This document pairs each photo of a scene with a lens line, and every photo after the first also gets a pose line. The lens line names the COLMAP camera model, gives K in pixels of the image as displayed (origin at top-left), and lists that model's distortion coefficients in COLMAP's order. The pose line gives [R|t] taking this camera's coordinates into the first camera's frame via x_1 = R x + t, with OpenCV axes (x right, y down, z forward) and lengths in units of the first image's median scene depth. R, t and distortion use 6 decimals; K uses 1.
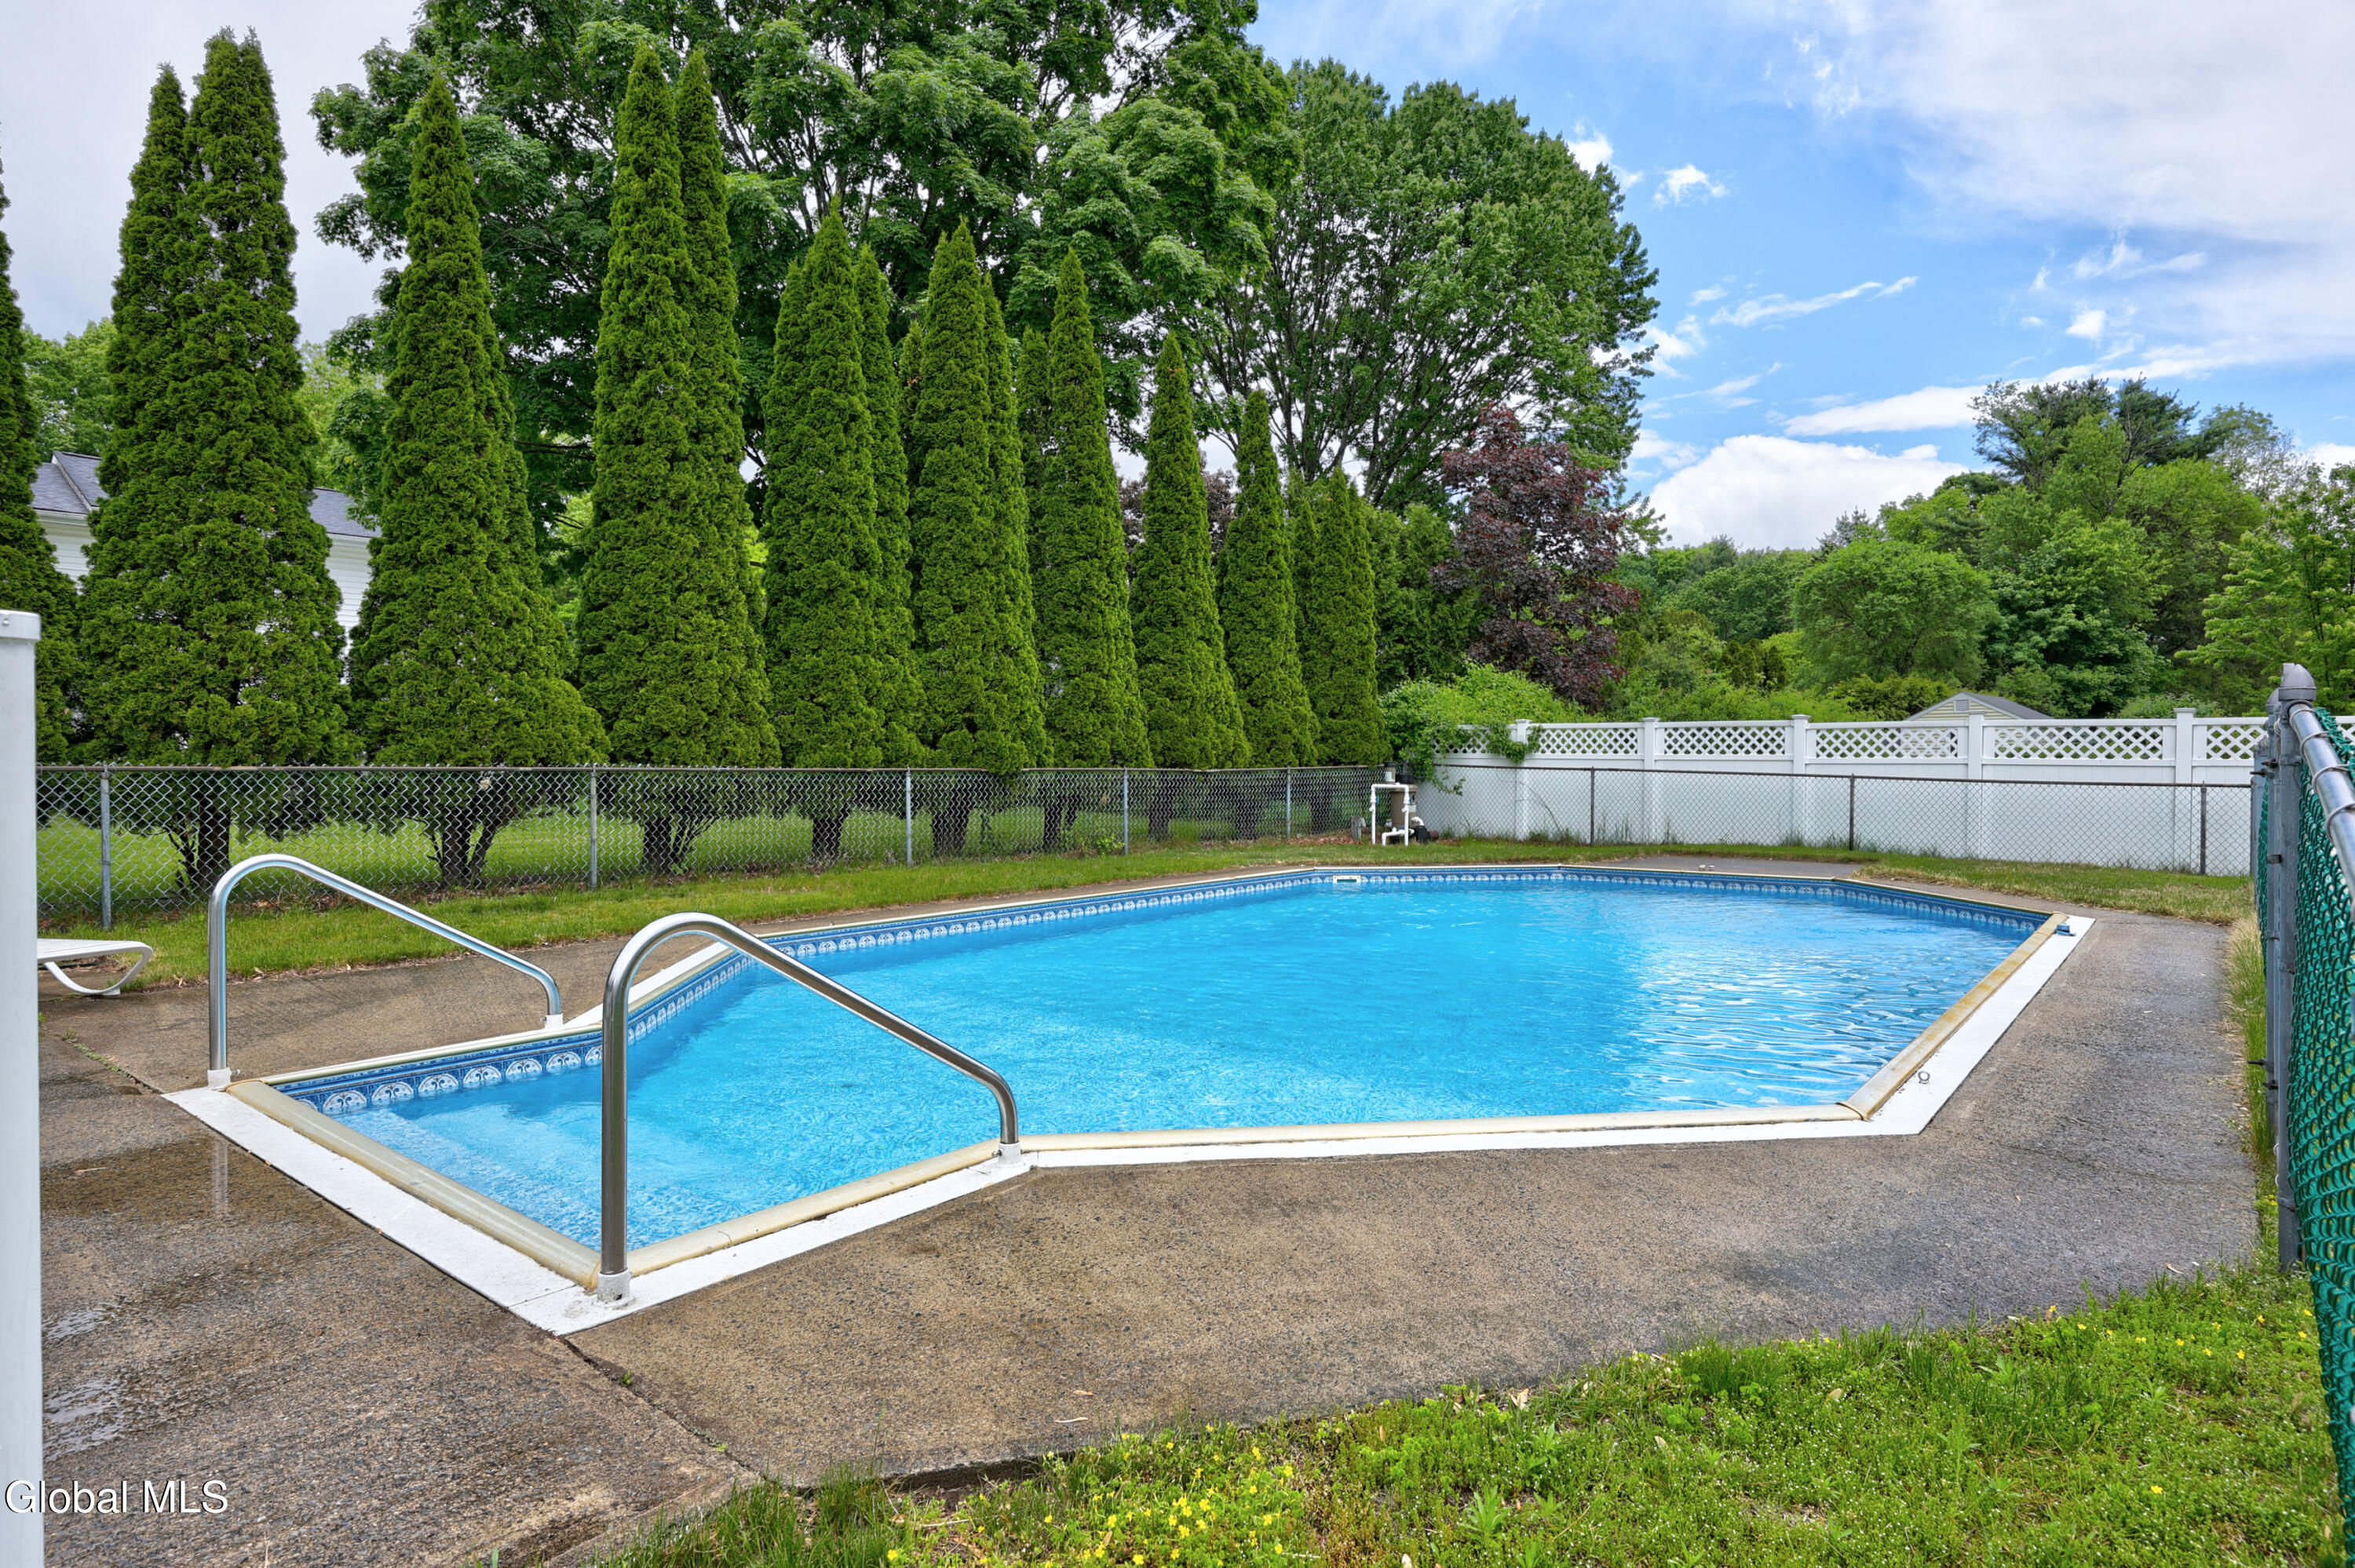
lens RADIAL K [[1296.5, 0, 1191.2], [0, 1296.5, 796.0], [0, 0, 1]] dist [-0.001634, -0.000834]
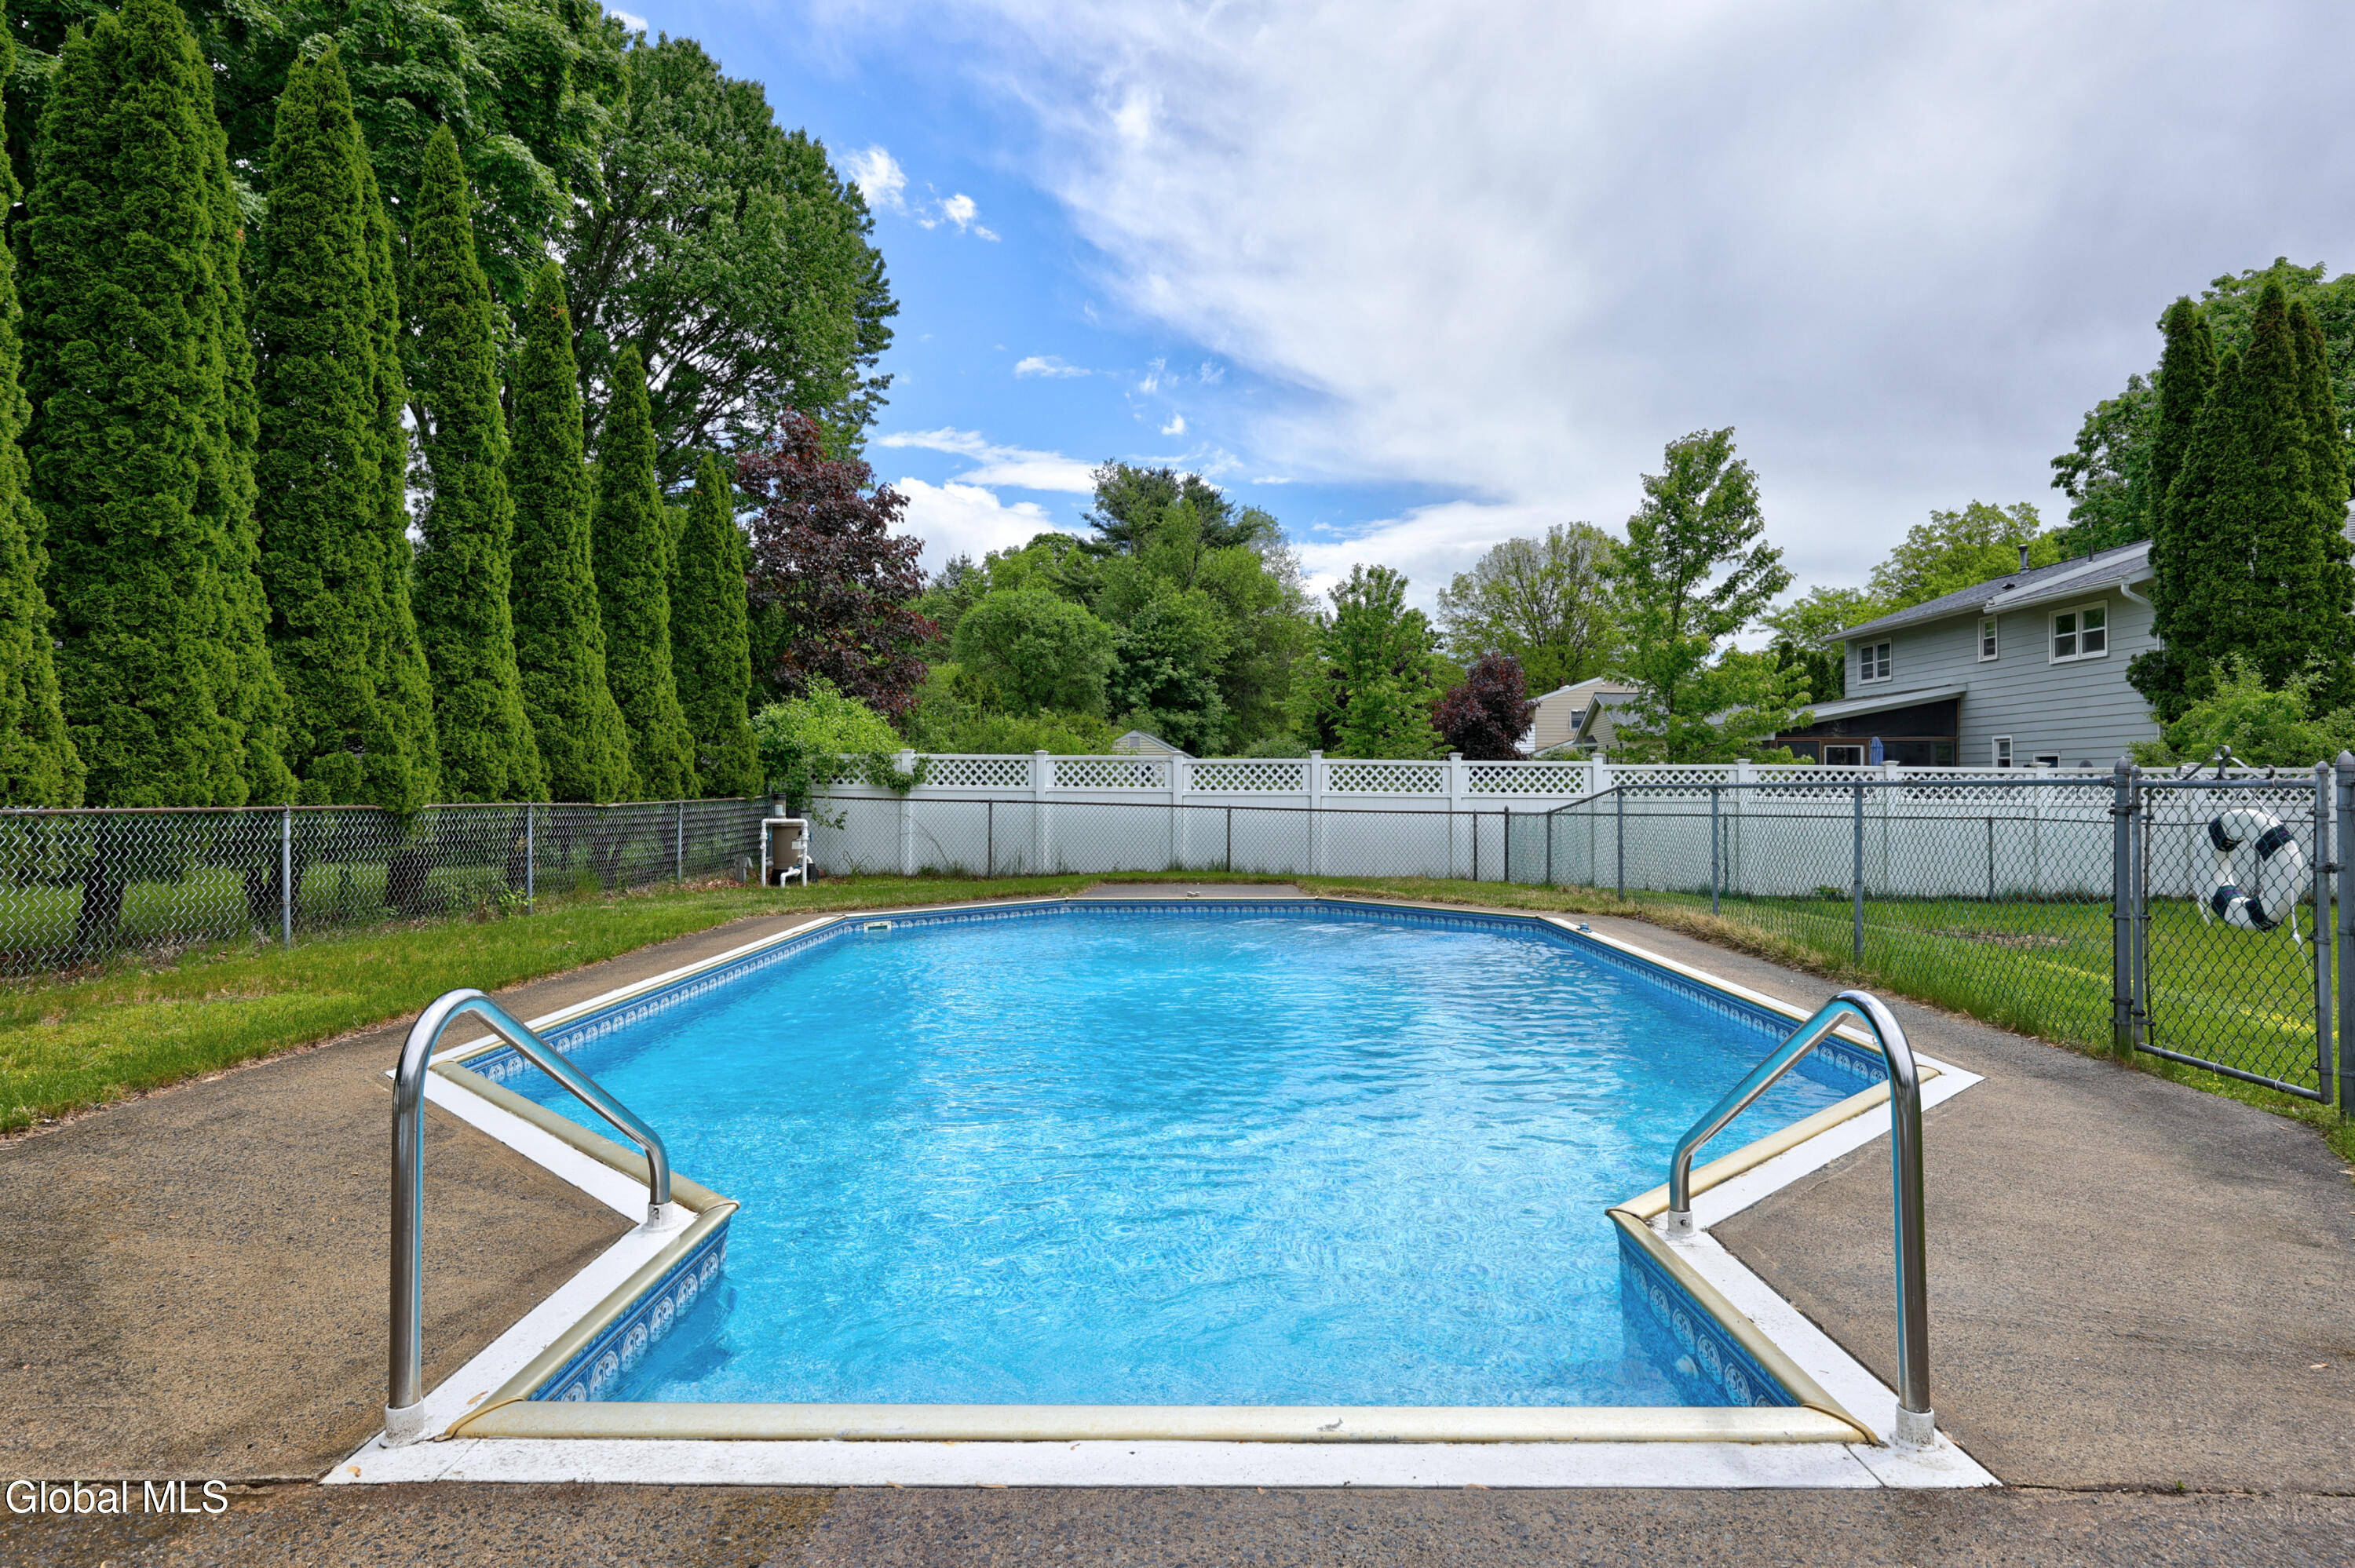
lens RADIAL K [[1361.1, 0, 1161.9], [0, 1361.1, 792.3], [0, 0, 1]] dist [0.002618, -0.000983]
pose [[0.771887, -0.001061, 0.635758, -0.246710], [0.015620, 0.999728, -0.017296, -0.006966], [-0.635567, 0.023281, 0.771694, 0.105262]]
